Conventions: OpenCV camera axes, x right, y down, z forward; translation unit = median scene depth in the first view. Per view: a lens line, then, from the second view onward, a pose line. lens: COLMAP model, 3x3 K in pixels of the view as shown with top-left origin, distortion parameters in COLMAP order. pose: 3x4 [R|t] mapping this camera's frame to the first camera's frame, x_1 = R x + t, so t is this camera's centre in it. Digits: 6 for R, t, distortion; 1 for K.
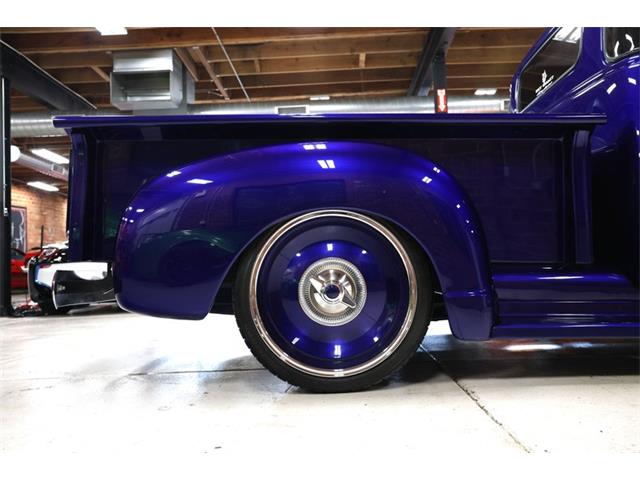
lens RADIAL K [[491.1, 0, 324.6], [0, 491.1, 243.0], [0, 0, 1]] dist [0.037788, 0.002085]
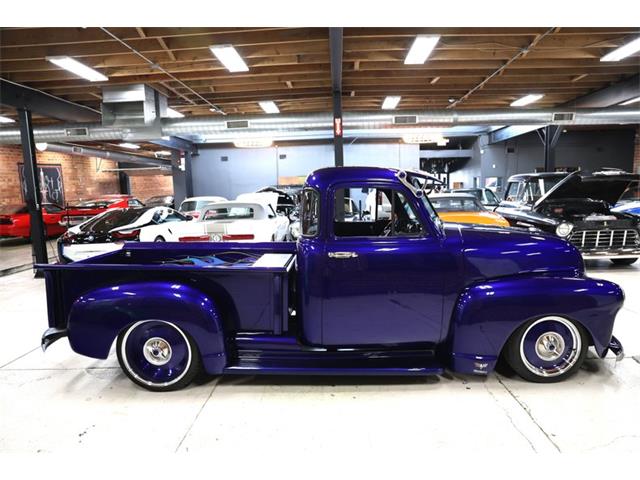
lens RADIAL K [[428.7, 0, 318.2], [0, 428.7, 237.4], [0, 0, 1]] dist [0.002483, 0.000712]
pose [[0.999621, 0.003868, -0.027258, 0.195930], [0.001124, 0.983517, 0.180810, -0.188025], [0.027508, -0.180772, 0.983140, -0.204328]]
